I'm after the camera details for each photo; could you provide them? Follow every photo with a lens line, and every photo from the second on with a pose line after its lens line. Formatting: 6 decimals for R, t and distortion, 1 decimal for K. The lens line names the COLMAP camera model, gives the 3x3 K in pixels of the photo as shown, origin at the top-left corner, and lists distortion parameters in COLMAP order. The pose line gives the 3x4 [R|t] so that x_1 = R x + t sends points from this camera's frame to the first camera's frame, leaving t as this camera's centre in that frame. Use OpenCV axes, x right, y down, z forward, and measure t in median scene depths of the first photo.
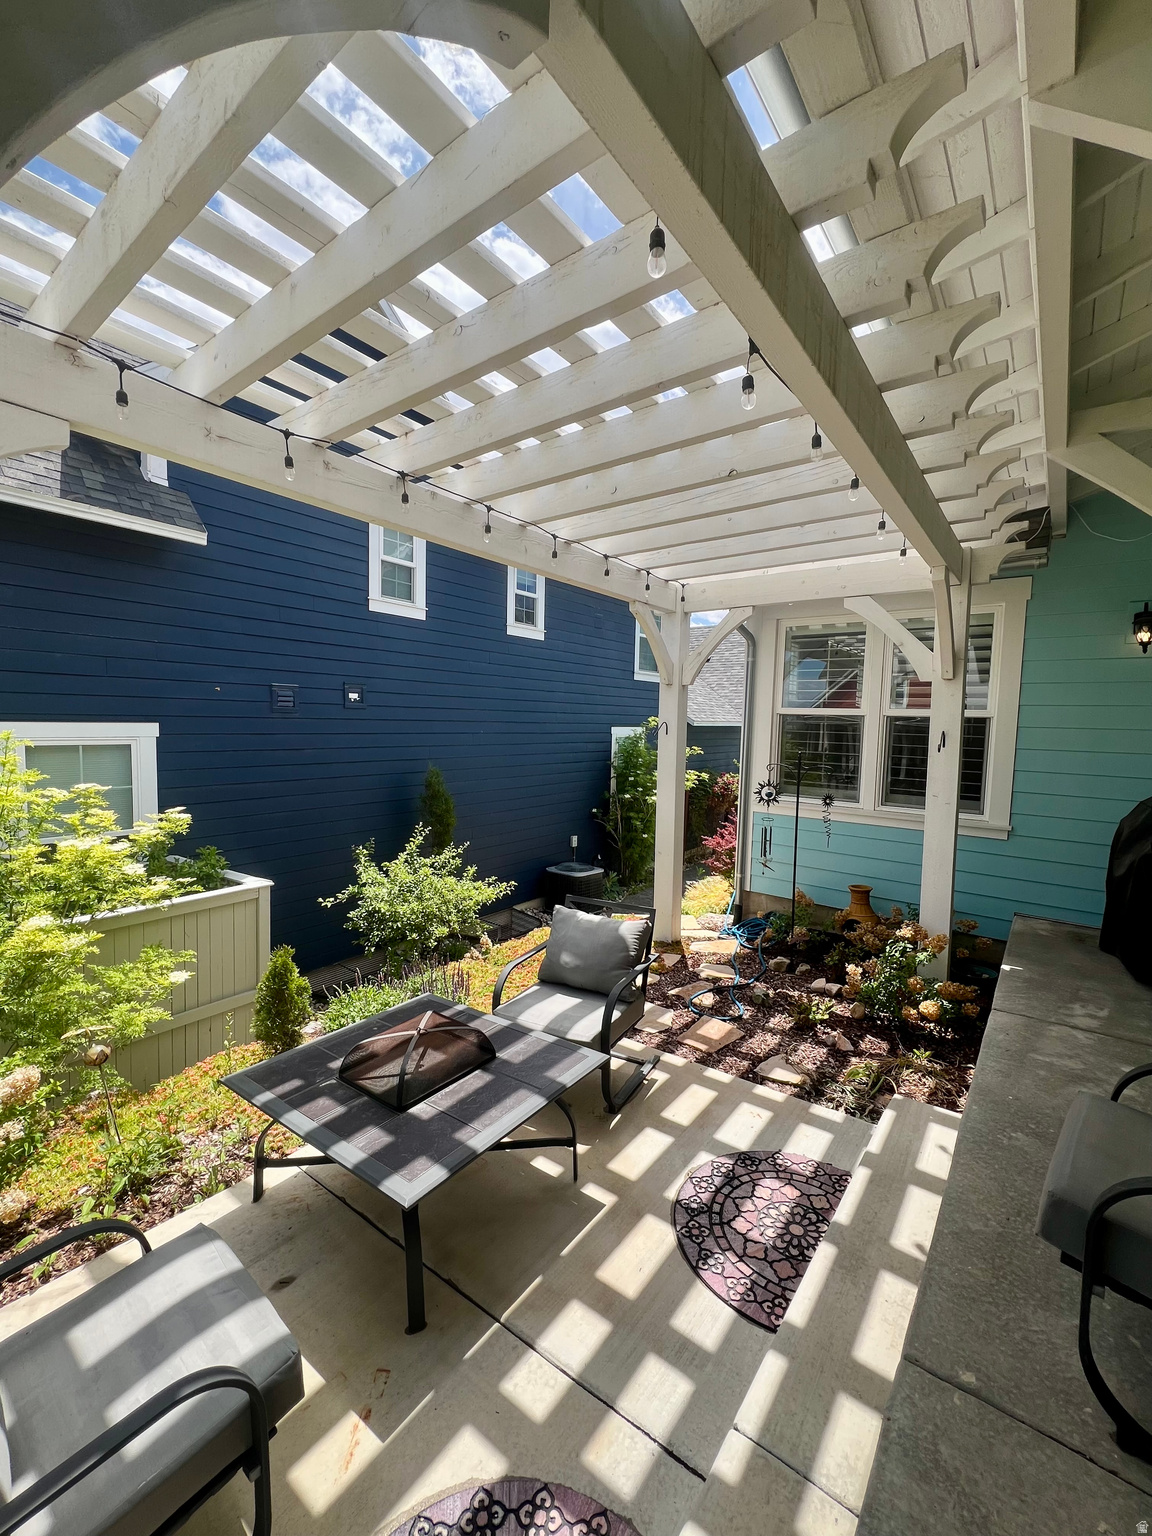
lens RADIAL K [[633.7, 0, 573.5], [0, 633.7, 778.7], [0, 0, 1]] dist [0.000938, -0.000047]
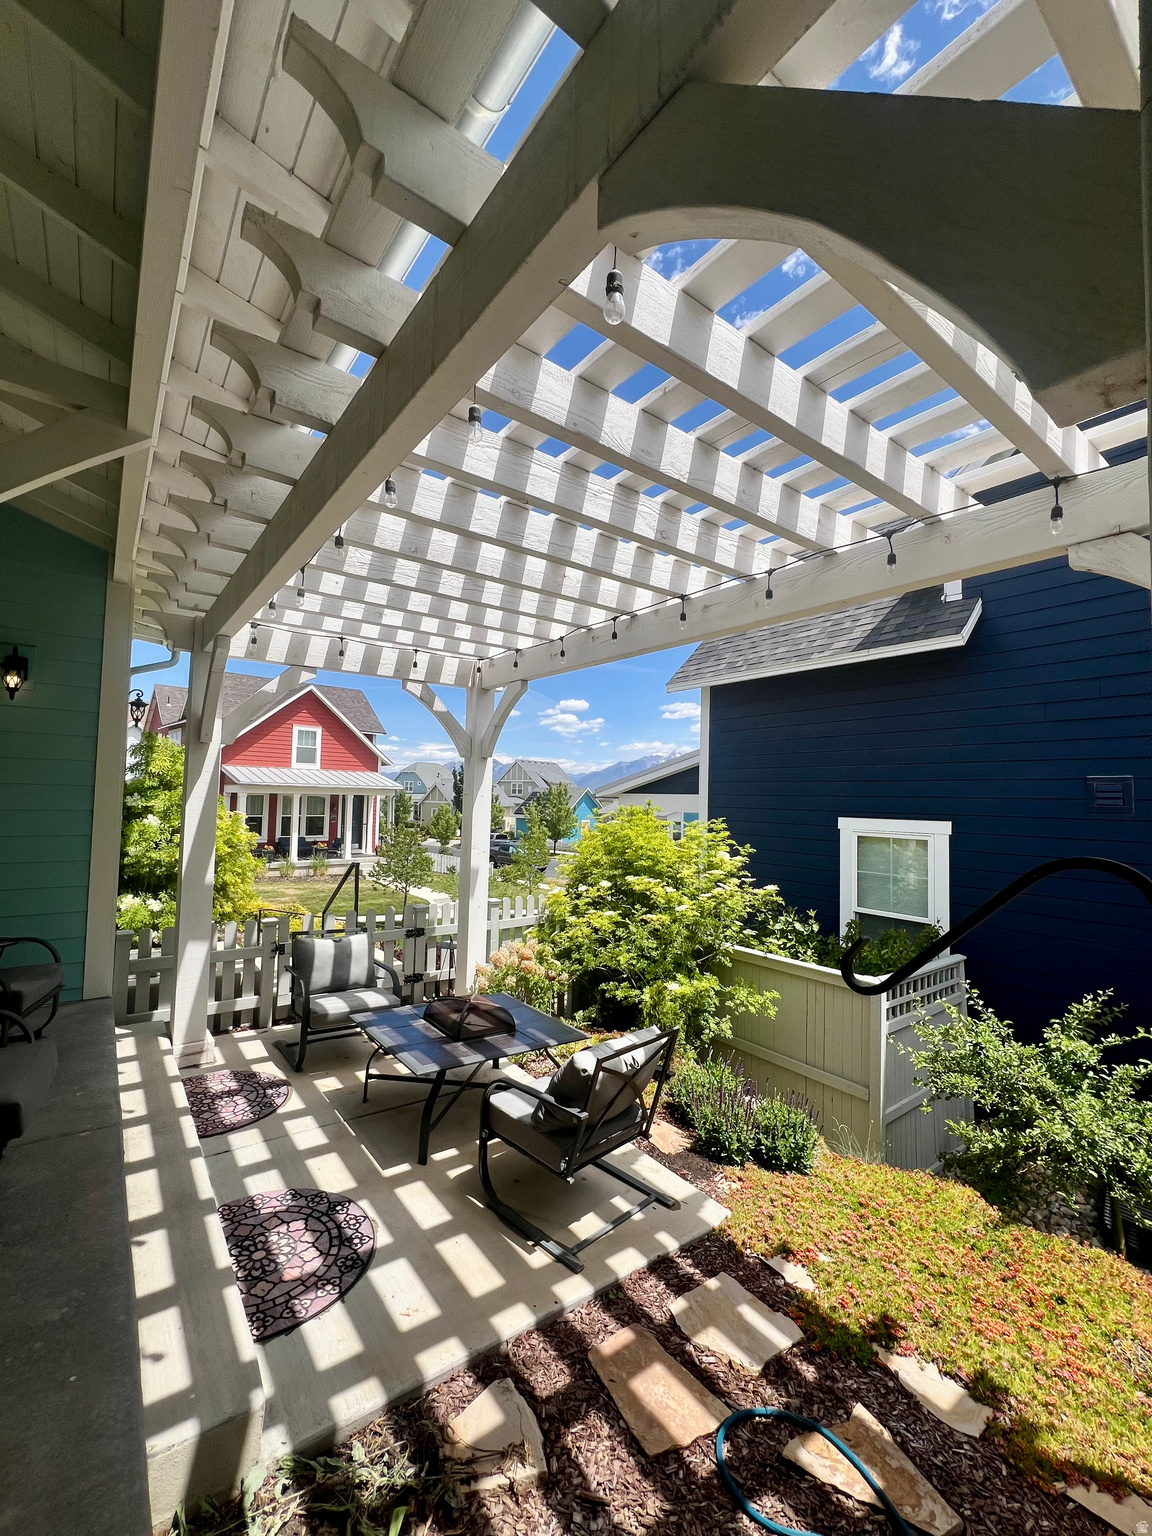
lens RADIAL K [[629.2, 0, 576.0], [0, 629.2, 768.0], [0, 0, 1]] dist [-0.001995, -0.000701]
pose [[-0.259056, -0.077155, -0.962776, 1.190495], [-0.122632, 0.991365, -0.046449, -0.119709], [0.958046, 0.106034, -0.266281, 1.561379]]
